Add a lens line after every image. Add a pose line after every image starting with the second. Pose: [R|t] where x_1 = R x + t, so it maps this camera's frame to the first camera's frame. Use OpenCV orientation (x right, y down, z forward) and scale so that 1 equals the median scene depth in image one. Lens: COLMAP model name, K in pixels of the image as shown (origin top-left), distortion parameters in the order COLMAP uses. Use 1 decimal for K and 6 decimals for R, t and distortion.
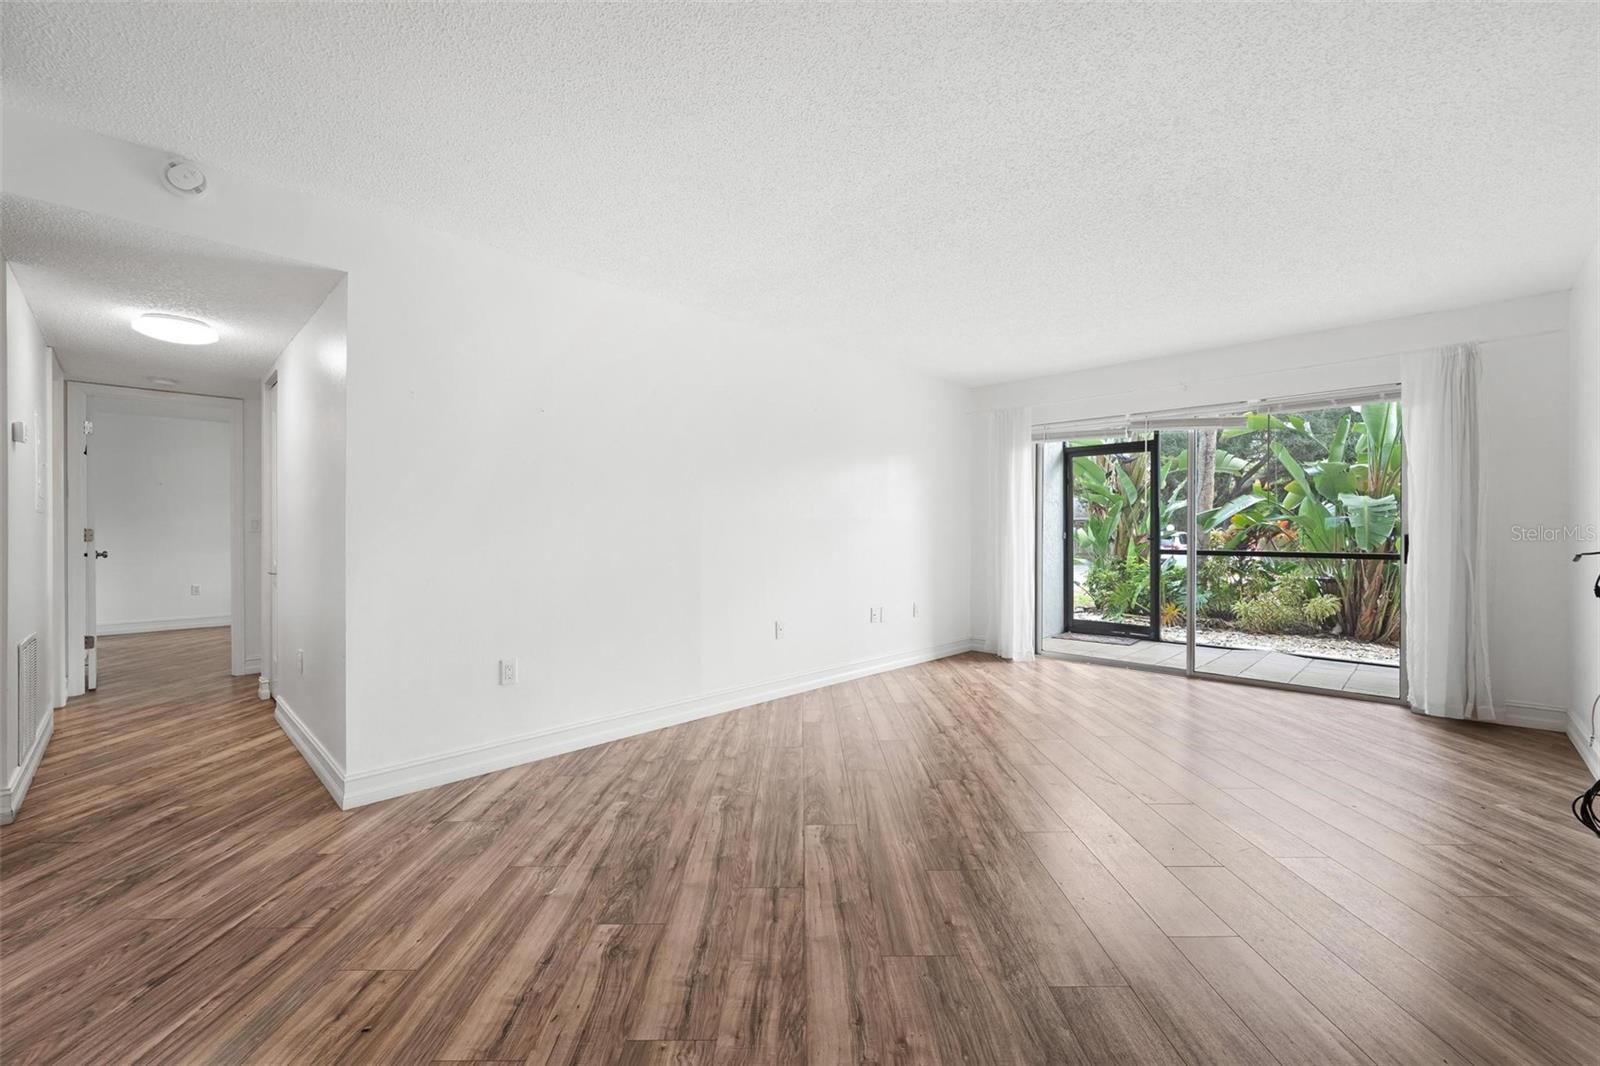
lens RADIAL K [[656.7, 0, 800.0], [0, 656.7, 533.0], [0, 0, 1]] dist [0.001847, 0.000043]
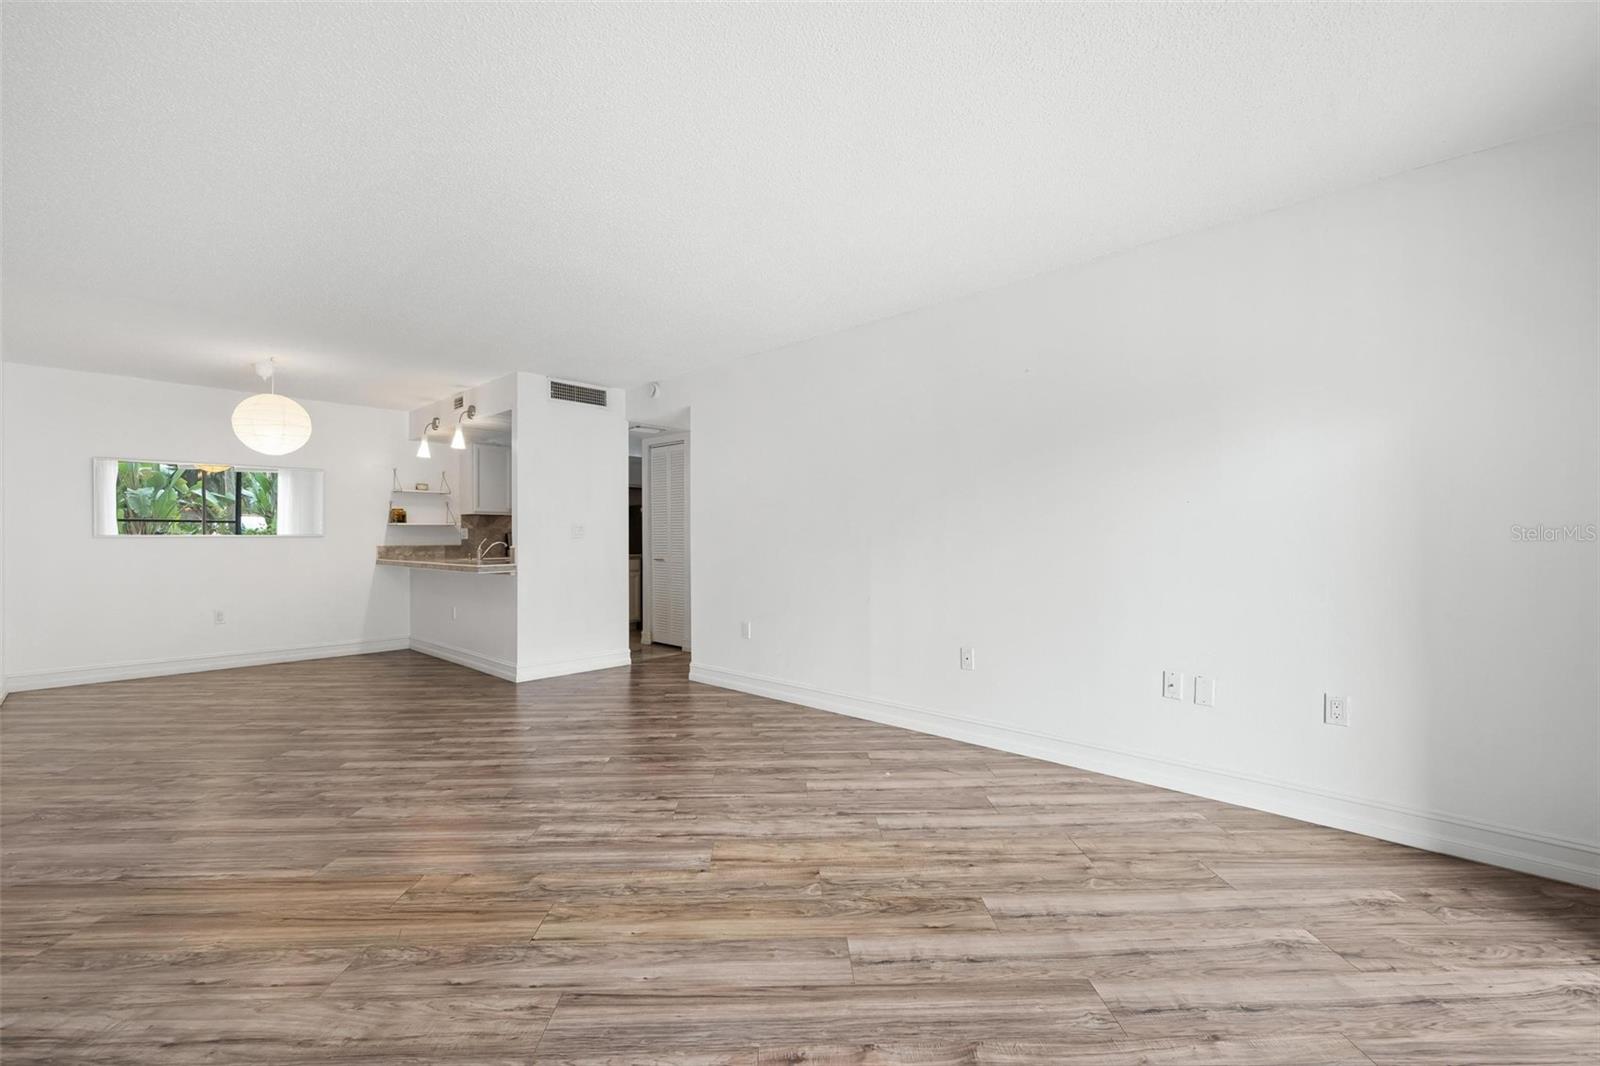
lens RADIAL K [[670.8, 0, 799.0], [0, 670.8, 502.0], [0, 0, 1]] dist [0.008602, -0.000096]
pose [[0.022941, -0.050469, -0.998462, 0.896772], [-0.000019, 0.998725, -0.050483, -0.005115], [0.999737, 0.001177, 0.022911, 0.855306]]
